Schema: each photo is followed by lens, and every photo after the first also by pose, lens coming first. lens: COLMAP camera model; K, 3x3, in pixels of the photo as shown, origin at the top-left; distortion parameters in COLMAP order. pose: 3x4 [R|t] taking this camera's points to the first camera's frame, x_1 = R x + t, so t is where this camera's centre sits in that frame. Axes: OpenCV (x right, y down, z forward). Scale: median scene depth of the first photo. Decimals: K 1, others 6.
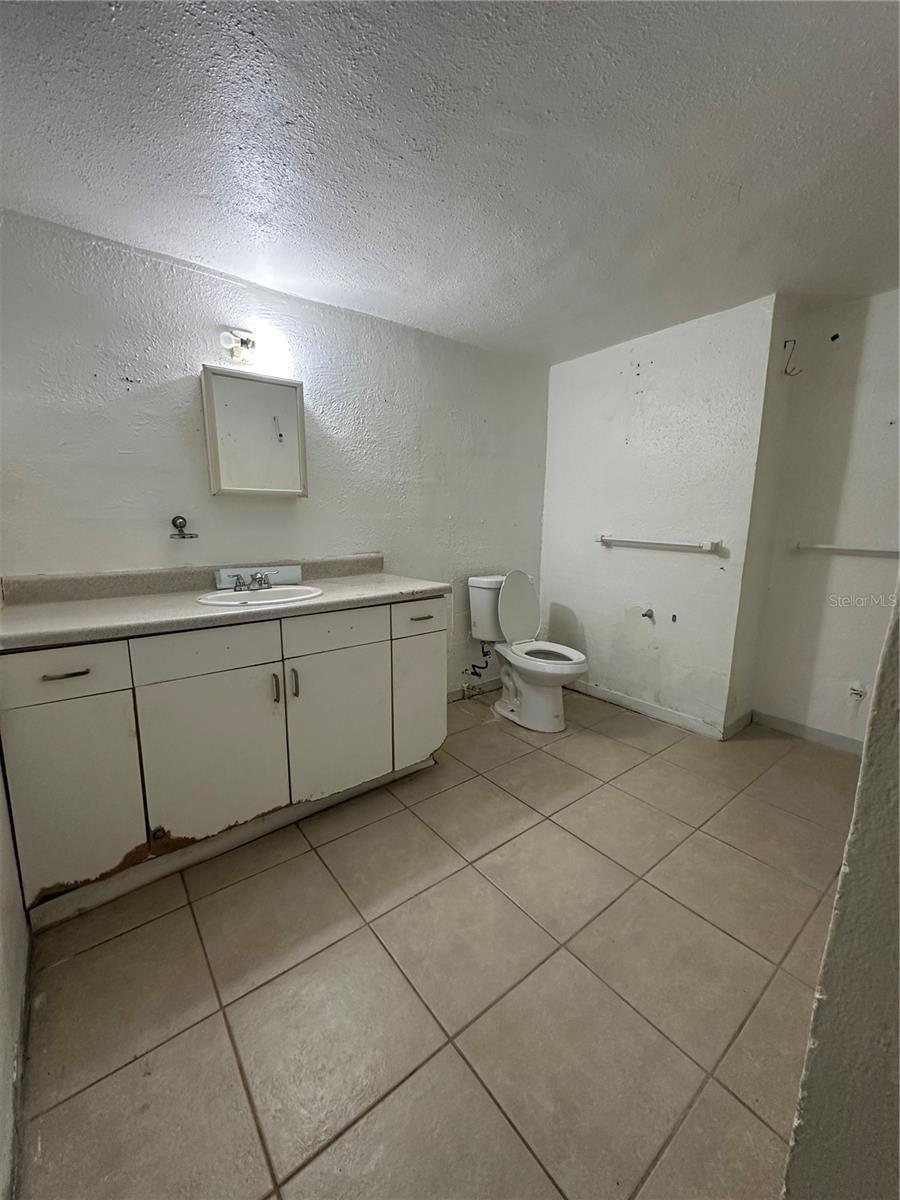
lens RADIAL K [[477.2, 0, 450.0], [0, 477.2, 600.0], [0, 0, 1]] dist [-0.002353, -0.000178]
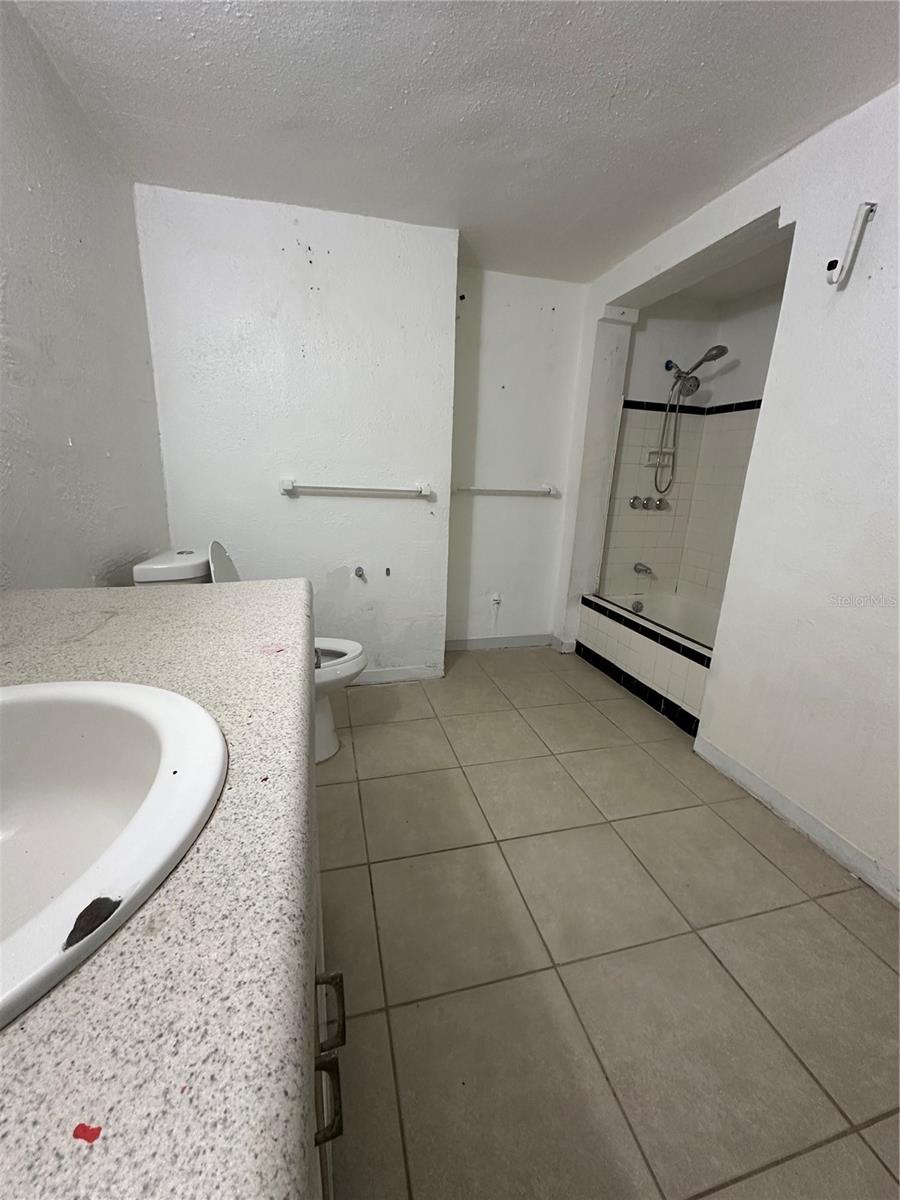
lens RADIAL K [[477.2, 0, 450.0], [0, 477.2, 600.0], [0, 0, 1]] dist [-0.002353, -0.000178]
pose [[0.389692, -0.230592, 0.891610, -0.333214], [0.136167, 0.971932, 0.191851, -0.073078], [-0.910823, 0.046645, 0.410153, 0.547544]]
